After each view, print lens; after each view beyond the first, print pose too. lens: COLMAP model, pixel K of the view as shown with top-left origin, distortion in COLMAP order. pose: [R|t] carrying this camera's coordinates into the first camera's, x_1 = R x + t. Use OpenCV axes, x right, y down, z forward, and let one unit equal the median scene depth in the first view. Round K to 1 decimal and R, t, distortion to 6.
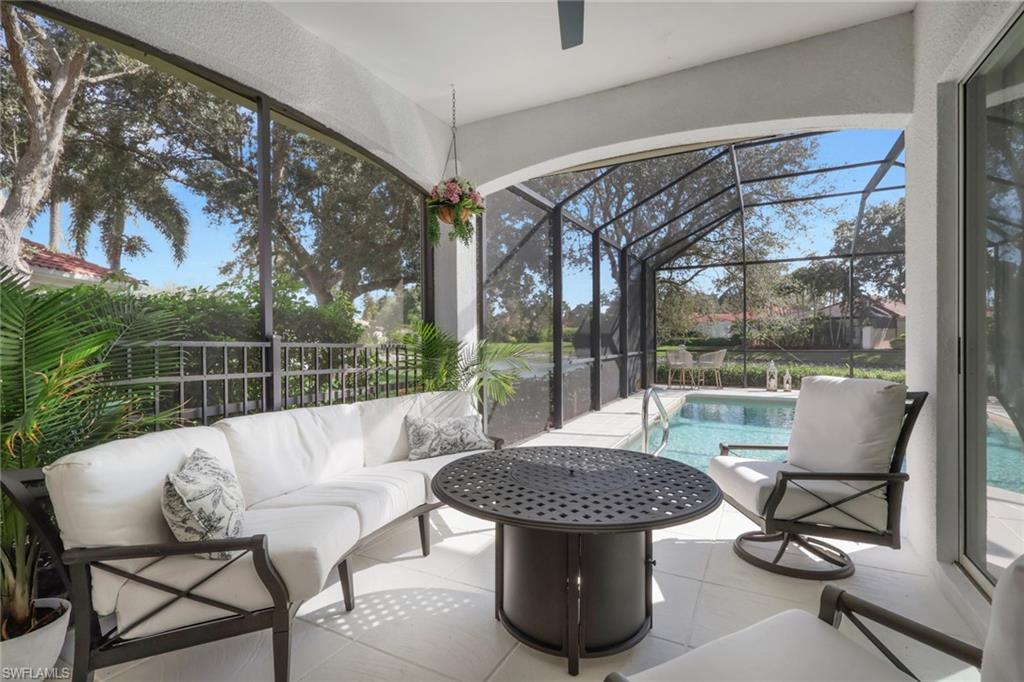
lens RADIAL K [[483.8, 0, 512.0], [0, 483.8, 341.0], [0, 0, 1]] dist [0.000057, 0.000457]
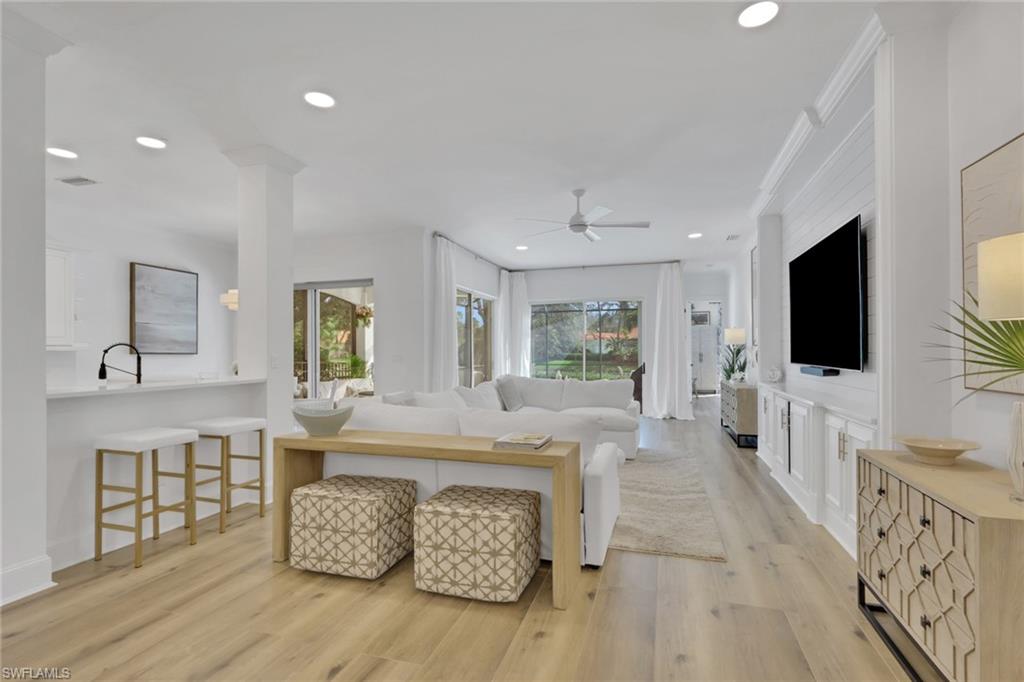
lens RADIAL K [[483.8, 0, 512.0], [0, 483.8, 341.0], [0, 0, 1]] dist [0.000057, 0.000457]
pose [[0.985052, 0.005055, 0.172182, 0.231246], [-0.000141, 0.999593, -0.028538, -0.036644], [-0.172256, 0.028087, 0.984652, -1.815344]]
